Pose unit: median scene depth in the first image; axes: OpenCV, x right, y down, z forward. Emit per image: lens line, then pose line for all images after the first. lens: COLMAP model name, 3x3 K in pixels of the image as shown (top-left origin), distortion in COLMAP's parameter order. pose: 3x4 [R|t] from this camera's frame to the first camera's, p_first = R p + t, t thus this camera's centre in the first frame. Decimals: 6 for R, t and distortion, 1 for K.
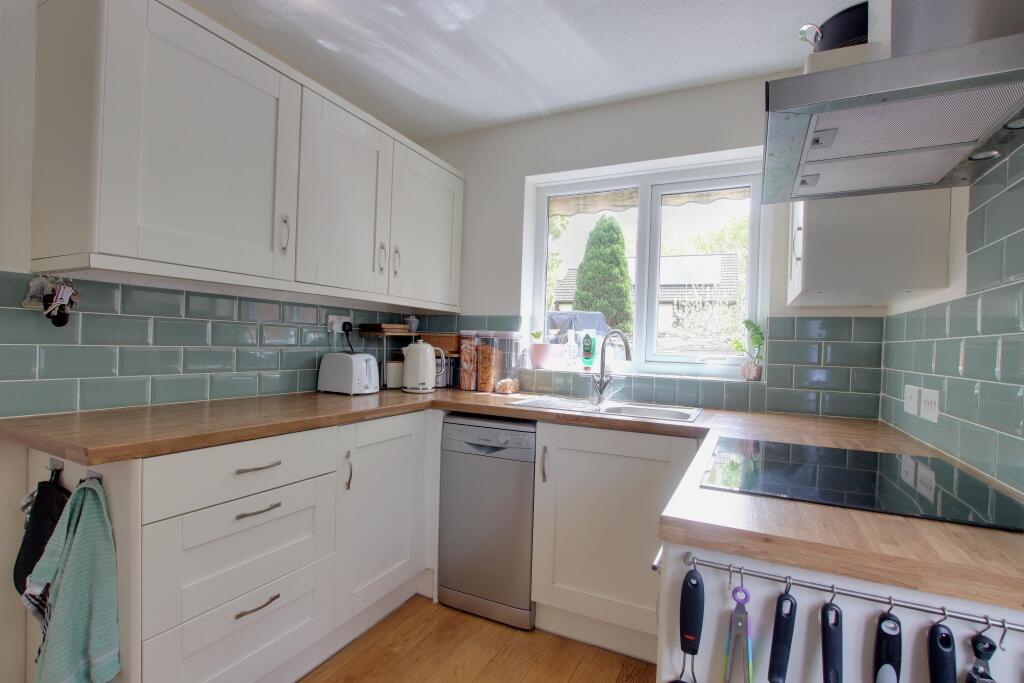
lens RADIAL K [[483.1, 0, 510.3], [0, 483.1, 343.9], [0, 0, 1]] dist [-0.013234, -0.000089]
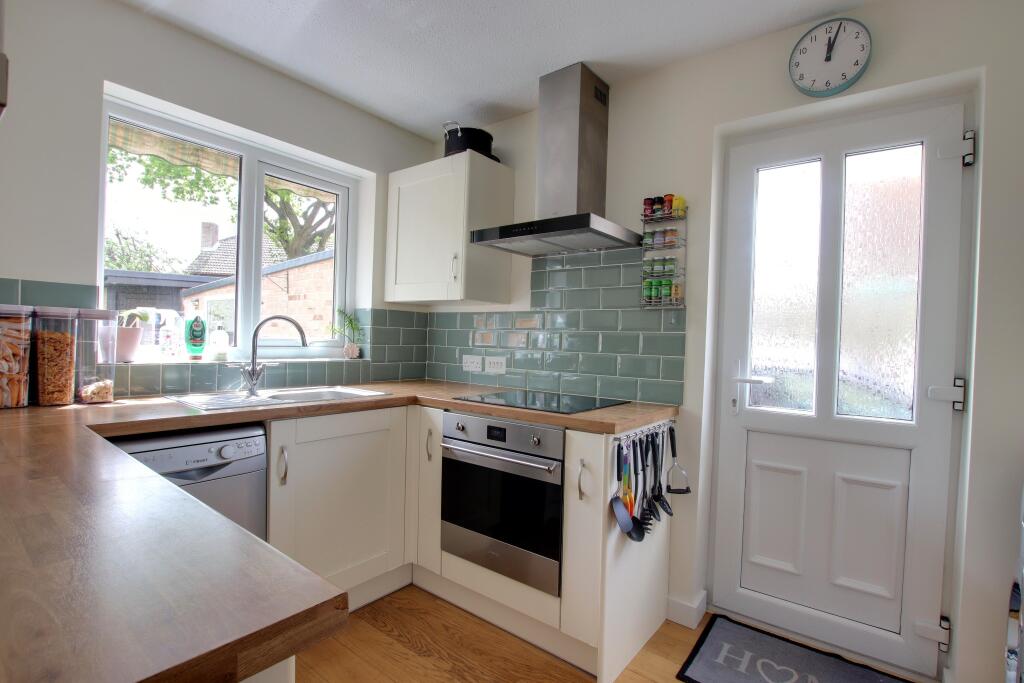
lens RADIAL K [[483.1, 0, 510.3], [0, 483.1, 343.9], [0, 0, 1]] dist [-0.013234, -0.000089]
pose [[0.201657, -0.033748, 0.978875, -0.542463], [-0.018782, 0.999089, 0.038314, -0.014525], [-0.979276, -0.026111, 0.200839, 0.314628]]
